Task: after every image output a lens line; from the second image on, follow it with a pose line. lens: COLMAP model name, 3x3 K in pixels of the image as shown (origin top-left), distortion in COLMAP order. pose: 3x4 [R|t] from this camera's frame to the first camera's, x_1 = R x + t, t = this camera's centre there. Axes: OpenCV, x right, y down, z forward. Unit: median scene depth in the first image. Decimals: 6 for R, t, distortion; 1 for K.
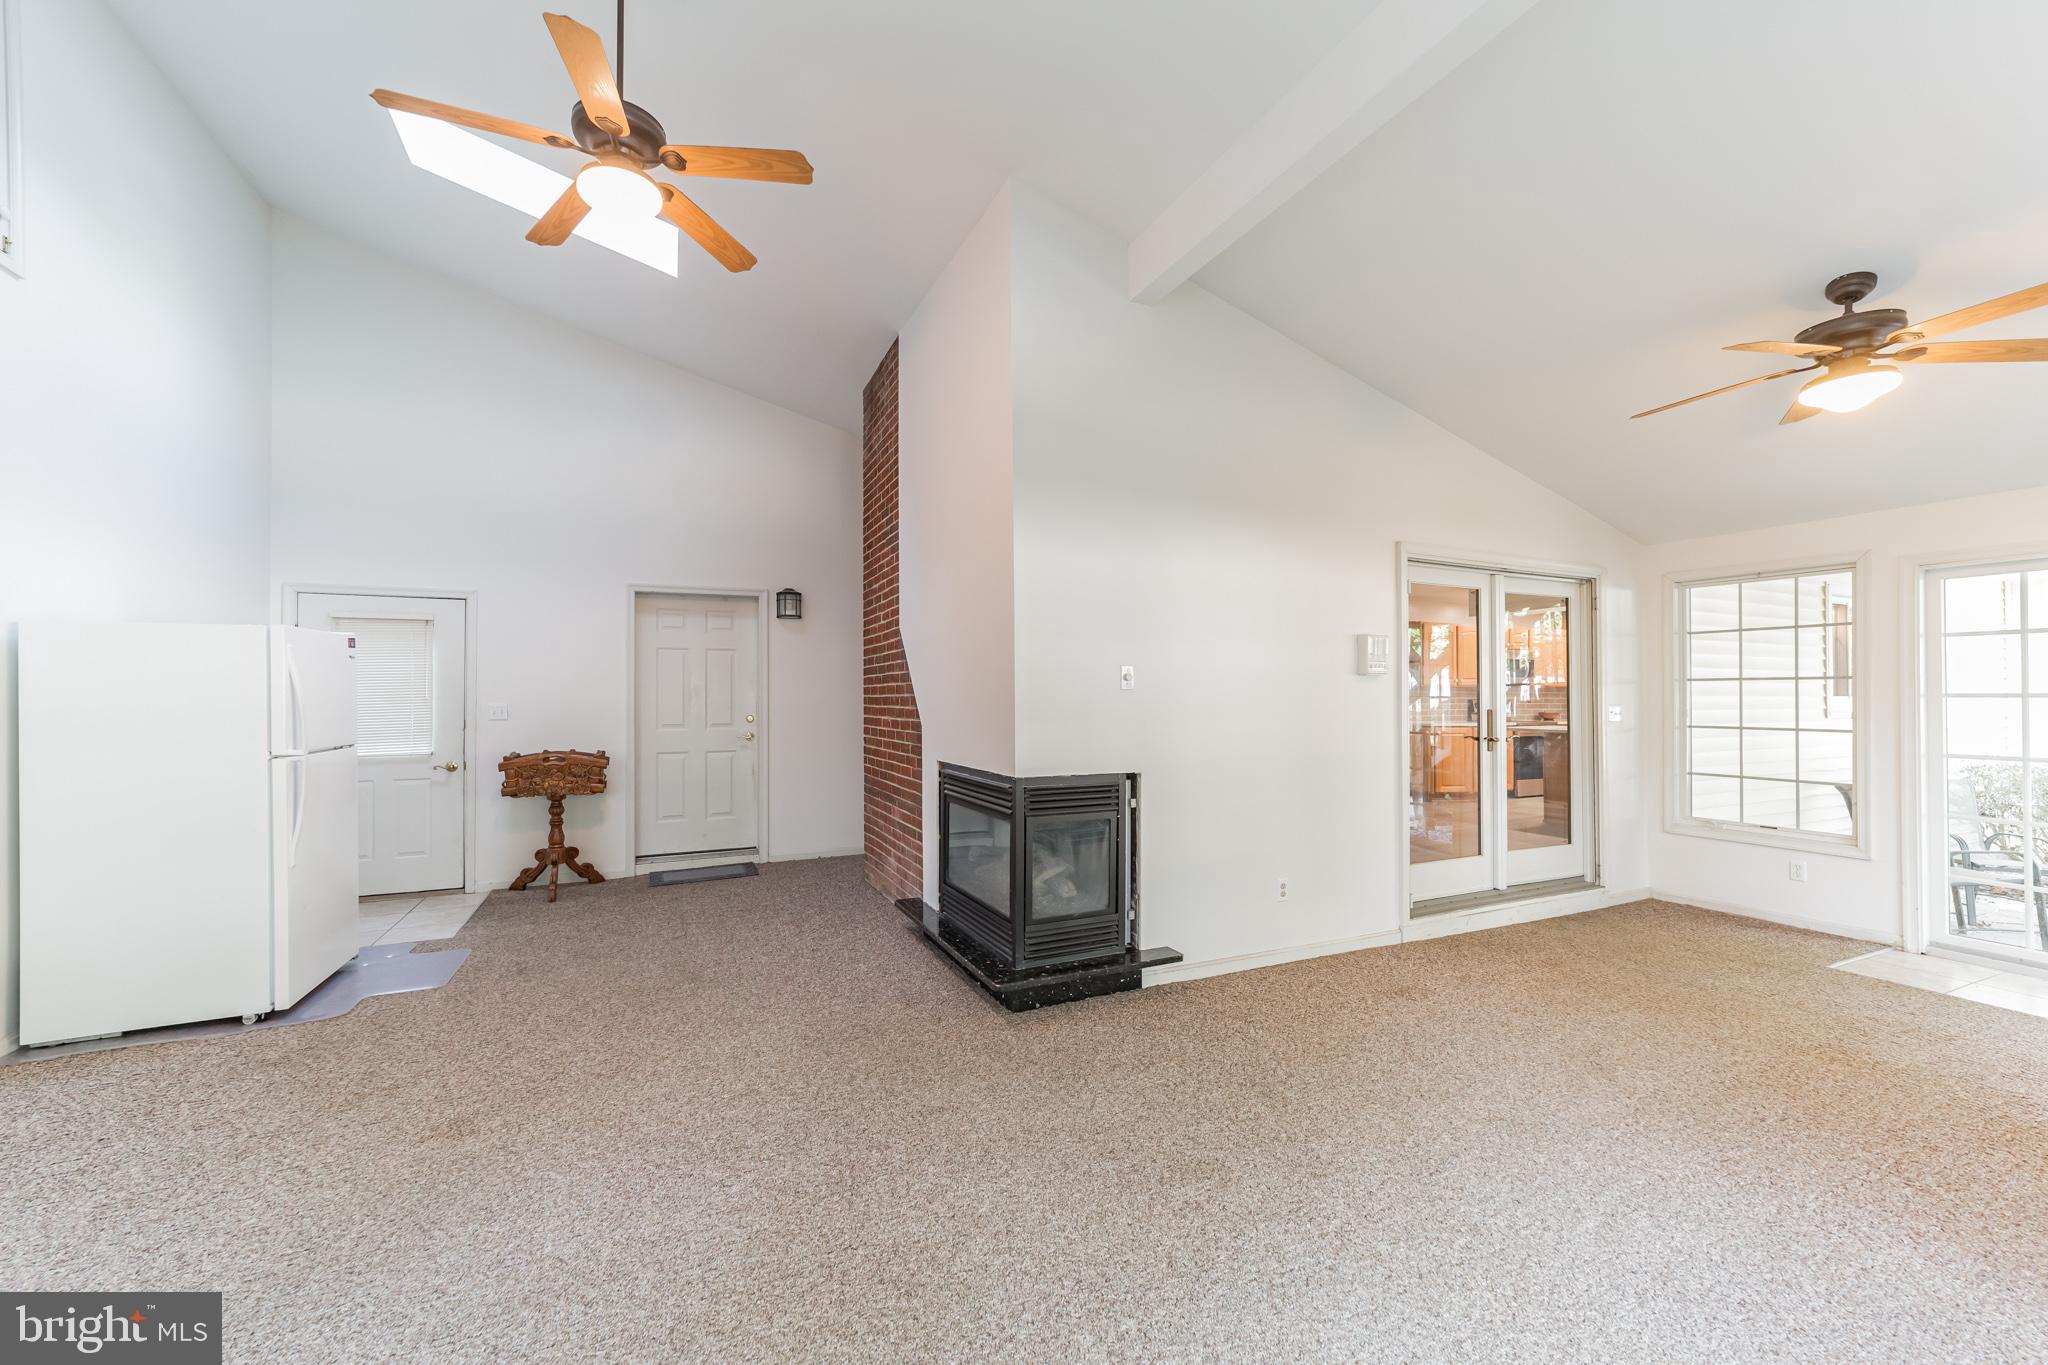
lens RADIAL K [[776.0, 0, 1016.8], [0, 776.0, 701.5], [0, 0, 1]] dist [-0.001119, 0.000247]
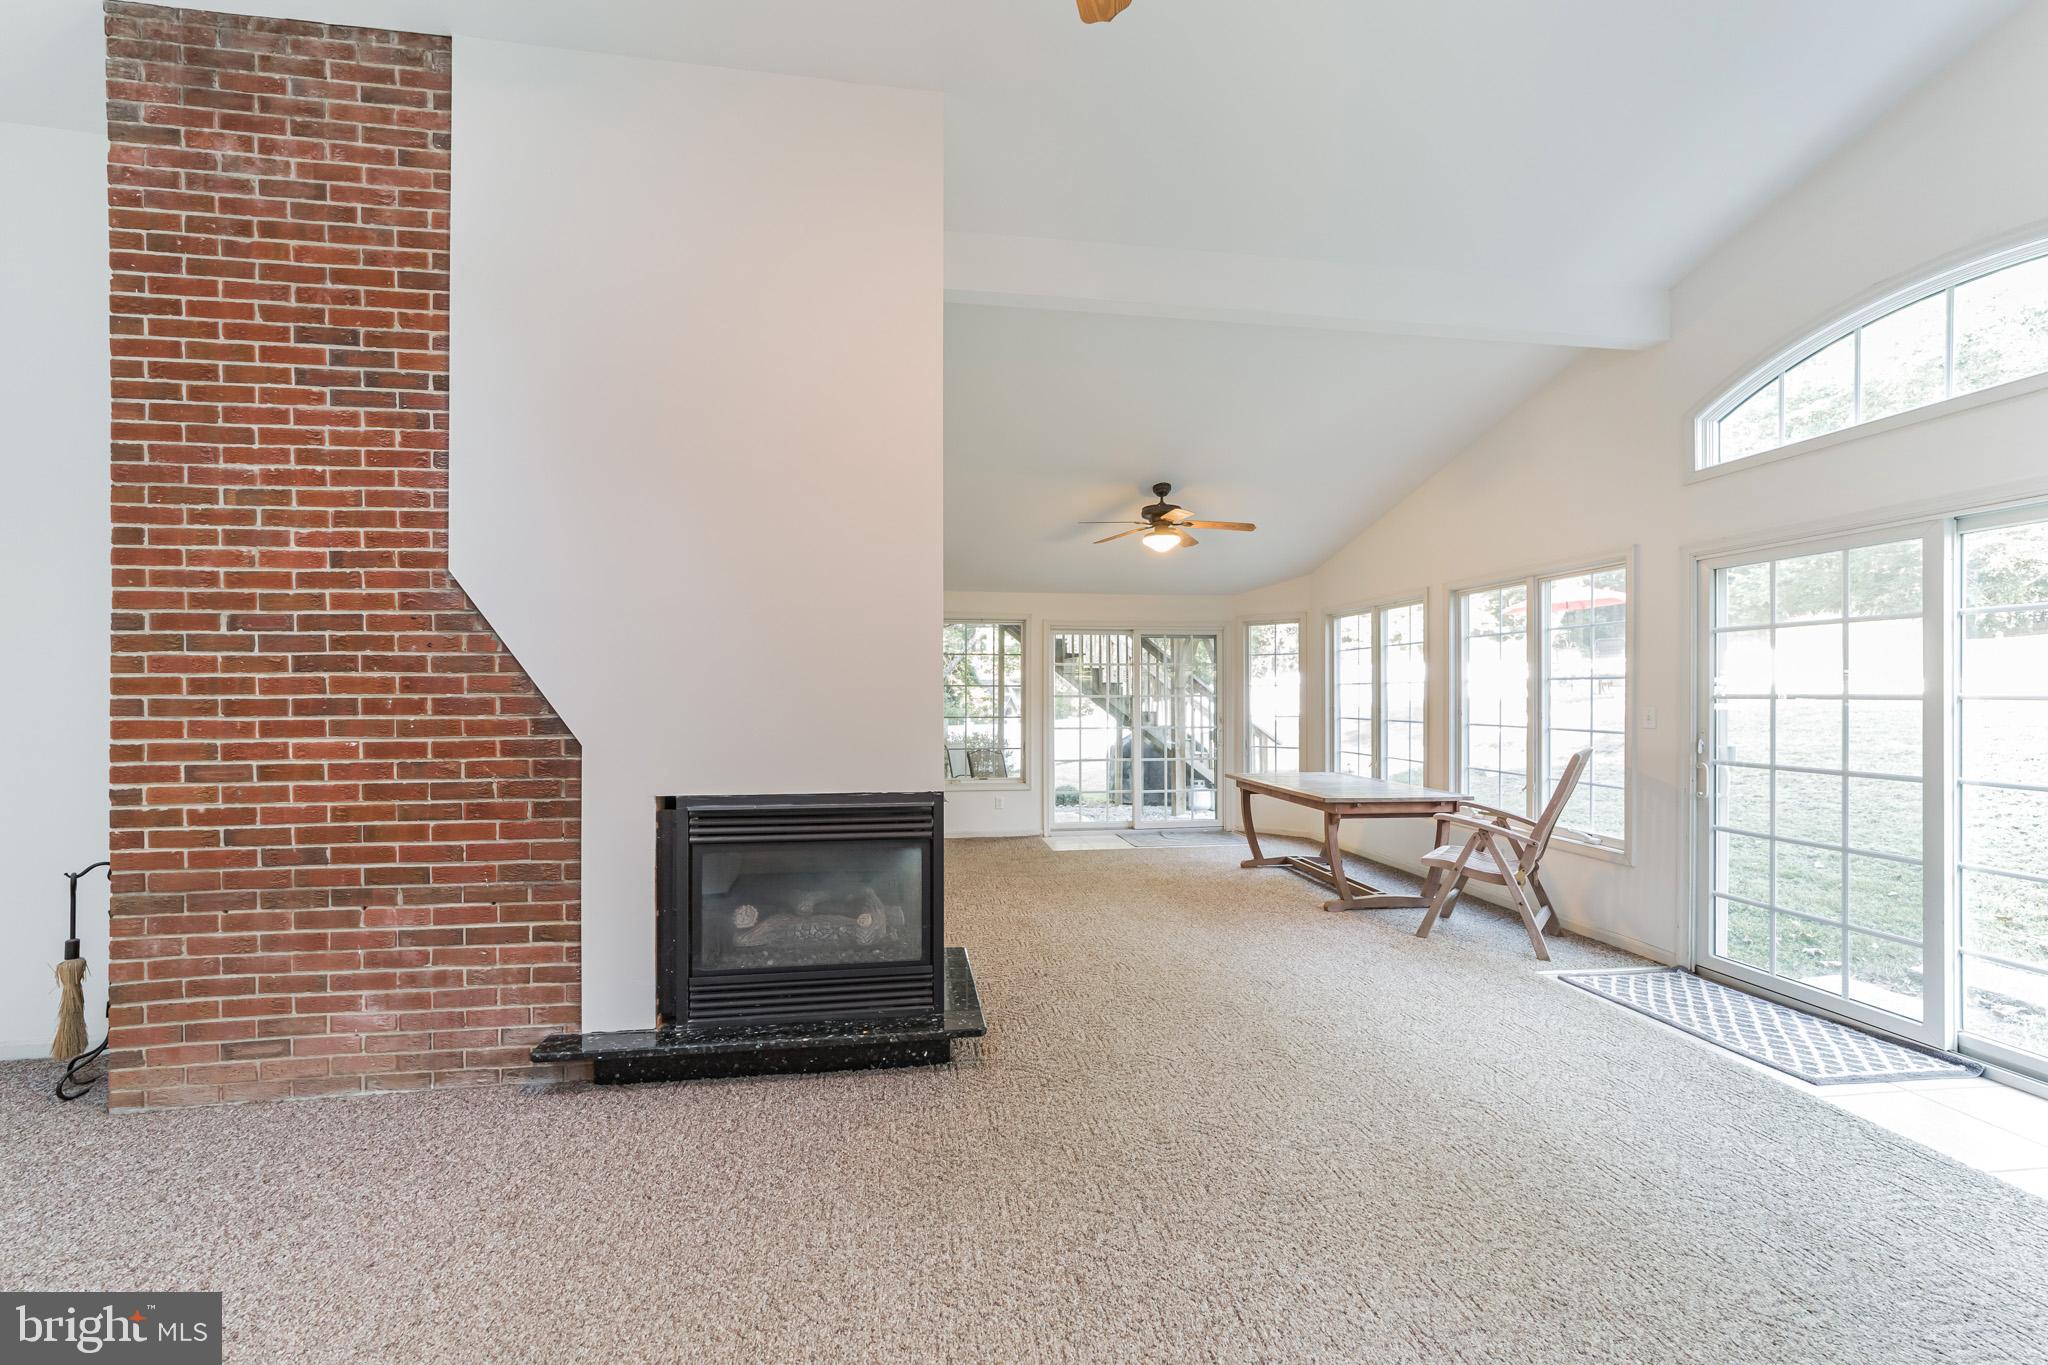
lens RADIAL K [[776.0, 0, 1016.8], [0, 776.0, 701.5], [0, 0, 1]] dist [-0.001119, 0.000247]
pose [[0.305925, -0.005258, 0.952041, -0.650993], [0.005320, 0.999979, 0.003813, -0.004154], [-0.952041, 0.003898, 0.305946, 0.536820]]
